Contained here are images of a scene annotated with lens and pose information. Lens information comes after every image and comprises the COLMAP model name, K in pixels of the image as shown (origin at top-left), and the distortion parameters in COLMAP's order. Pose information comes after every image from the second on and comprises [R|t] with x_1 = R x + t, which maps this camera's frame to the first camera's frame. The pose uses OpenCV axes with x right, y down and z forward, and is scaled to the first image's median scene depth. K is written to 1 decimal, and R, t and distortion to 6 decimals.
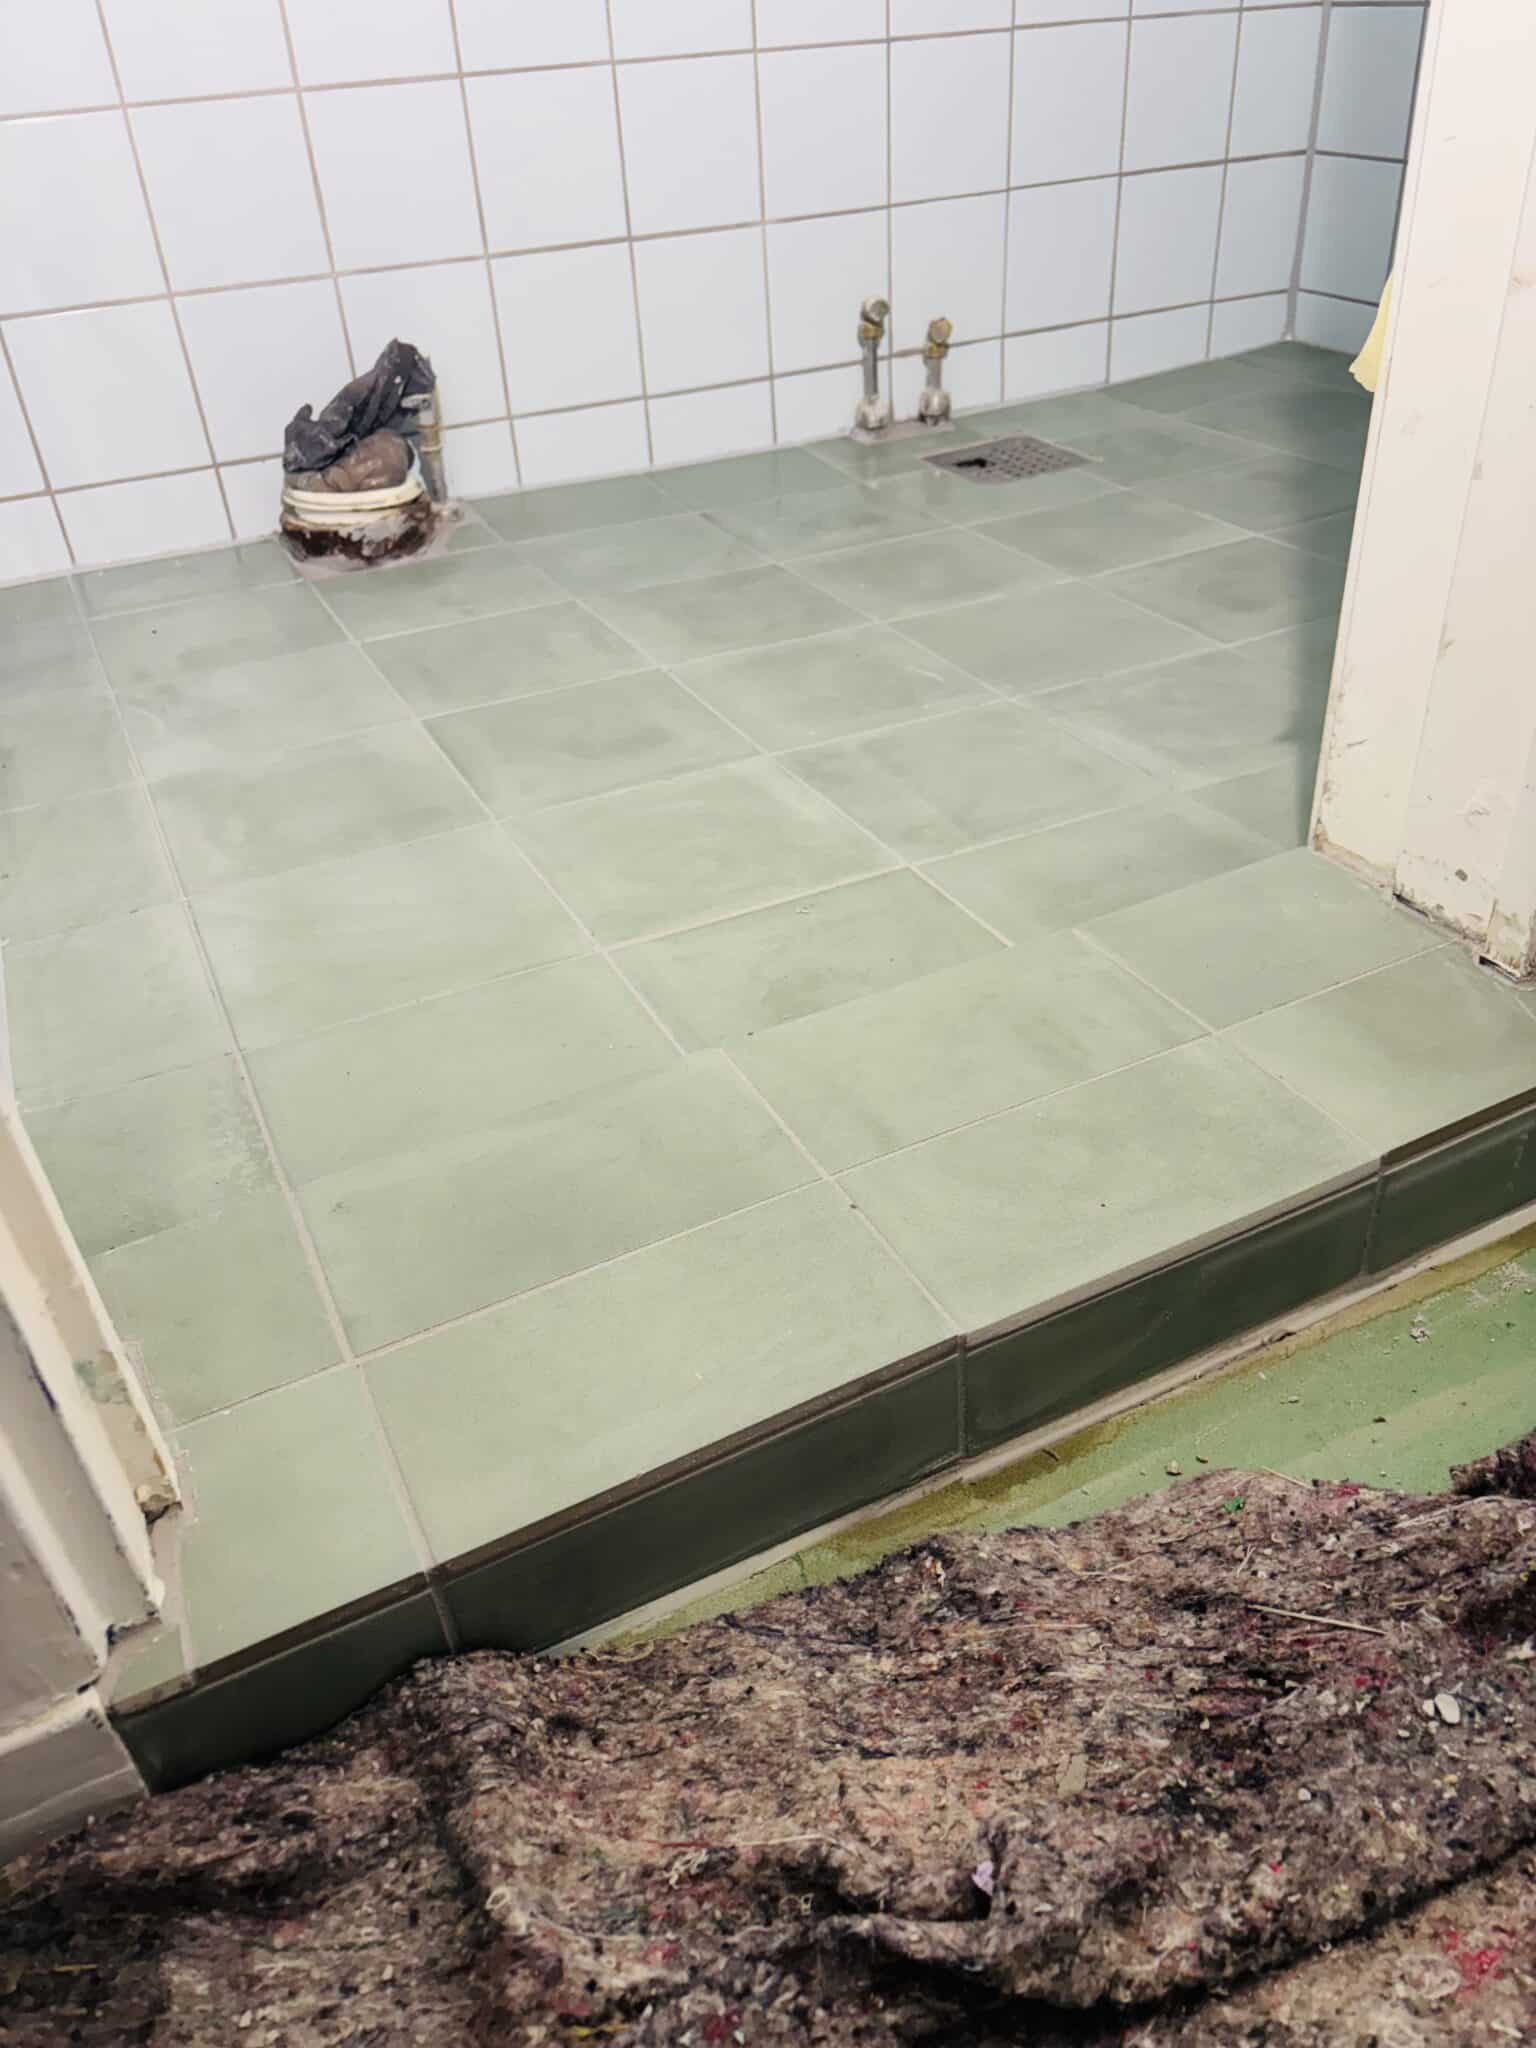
lens RADIAL K [[1533.4, 0, 762.1], [0, 1533.4, 1023.8], [0, 0, 1]] dist [0.009198, -0.000054]
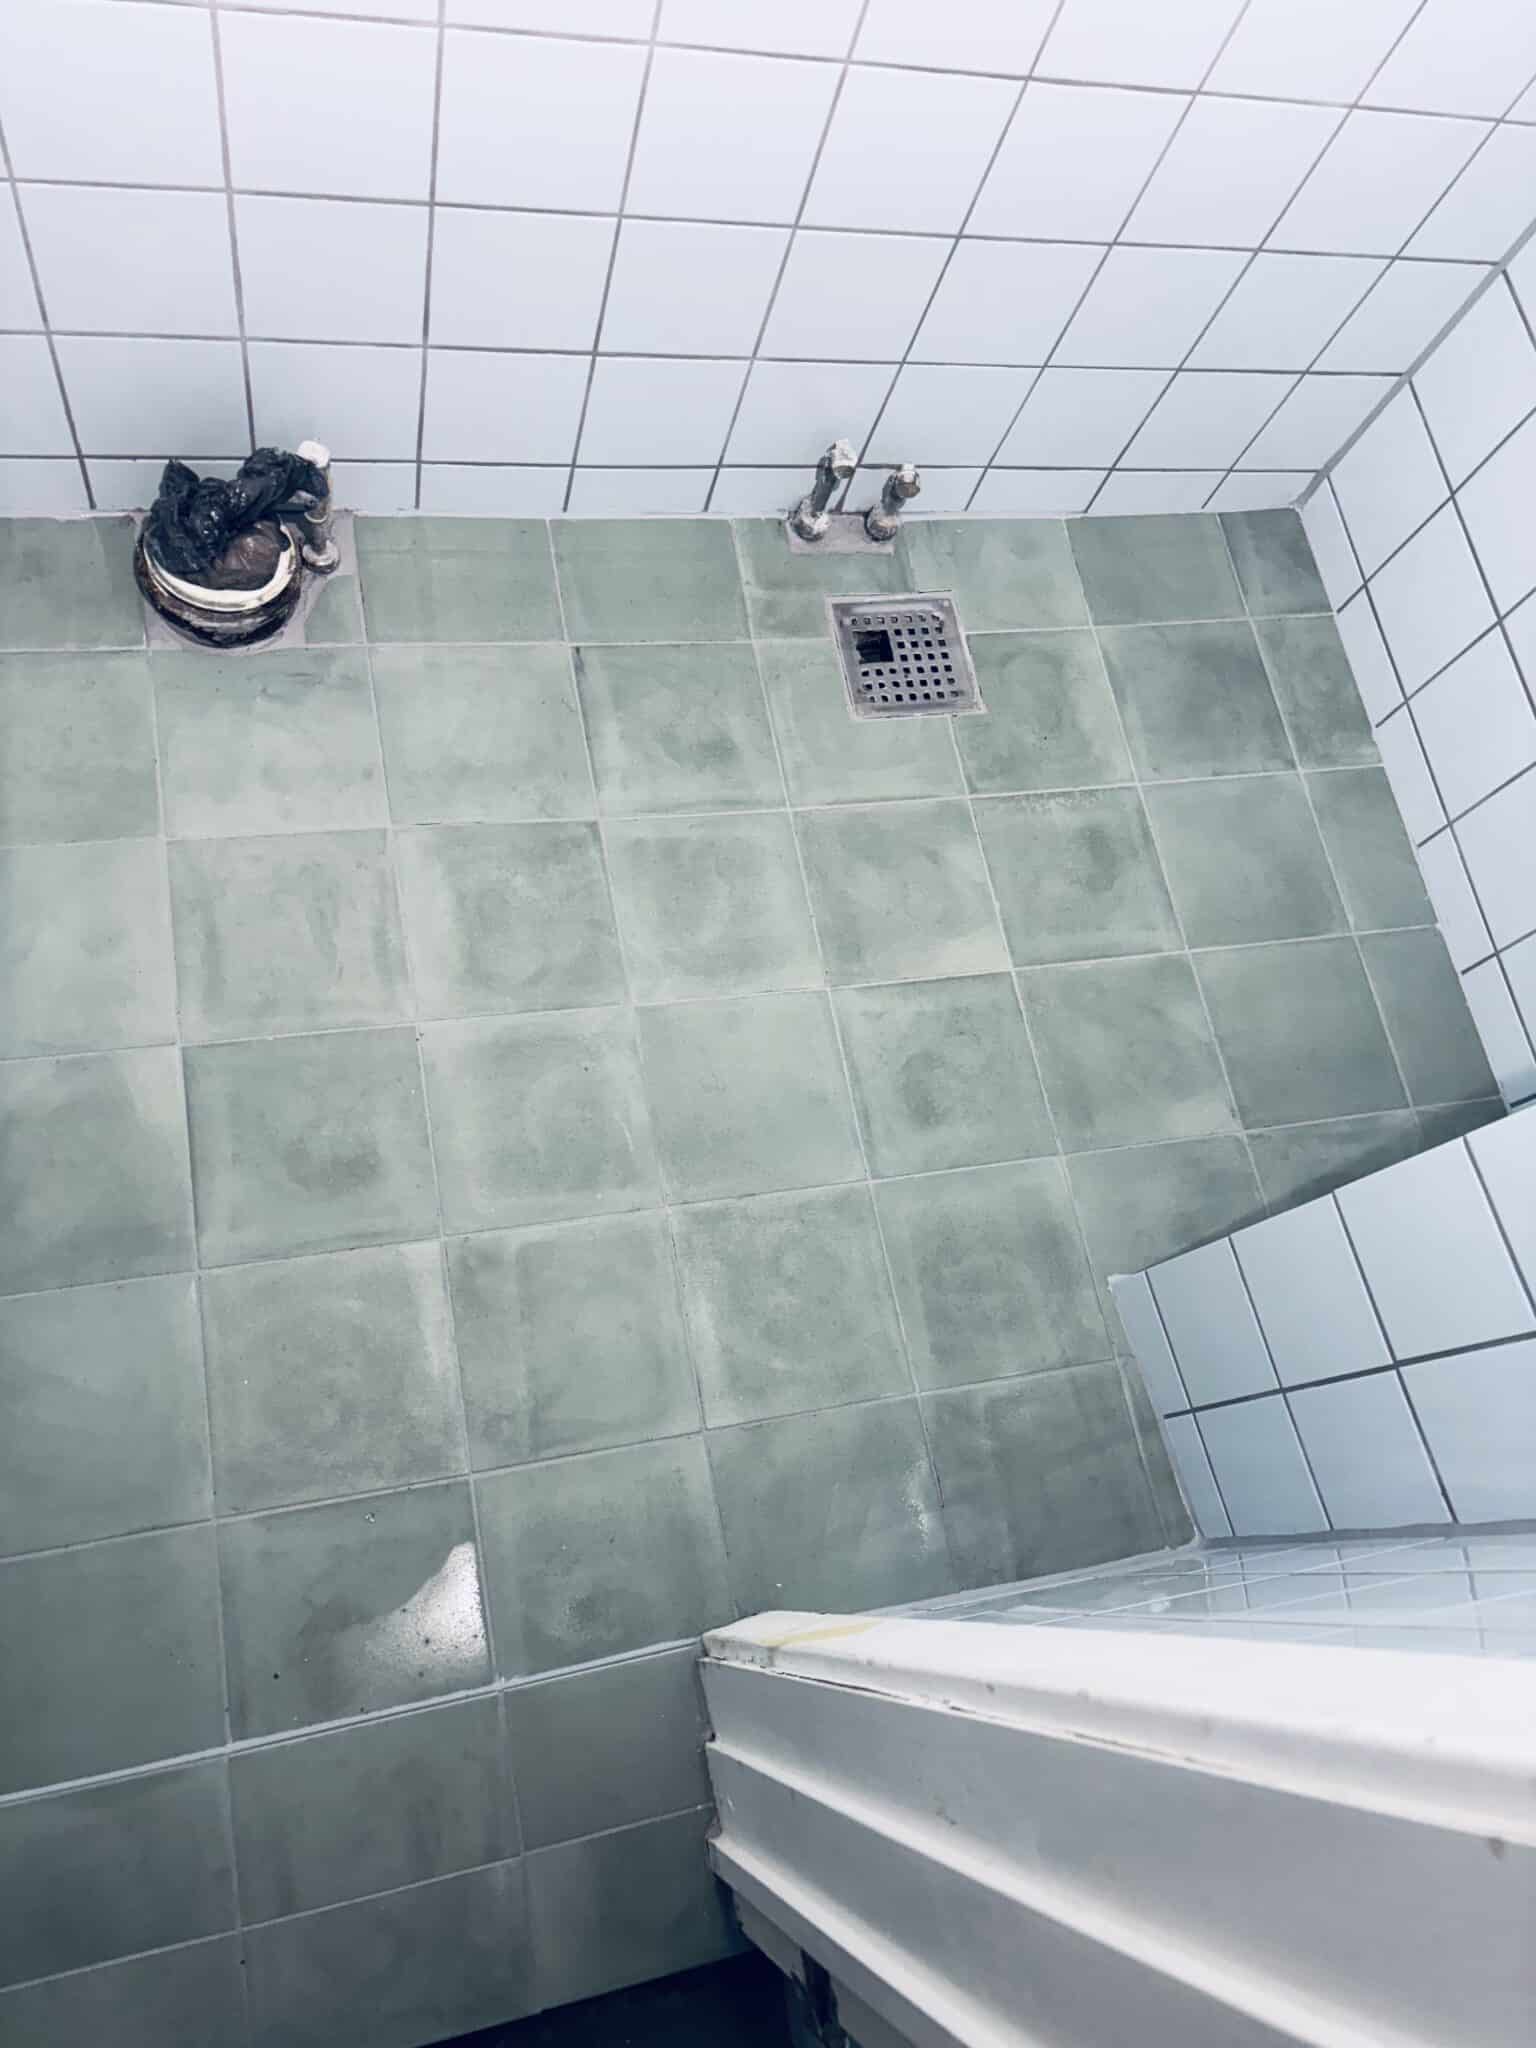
lens RADIAL K [[1533.4, 0, 775.5], [0, 1533.4, 1025.6], [0, 0, 1]] dist [0.009198, -0.000054]
pose [[0.924574, 0.333889, 0.183522, -0.023935], [-0.380336, 0.780365, 0.496362, -0.758216], [0.022516, -0.528724, 0.848495, 0.039660]]
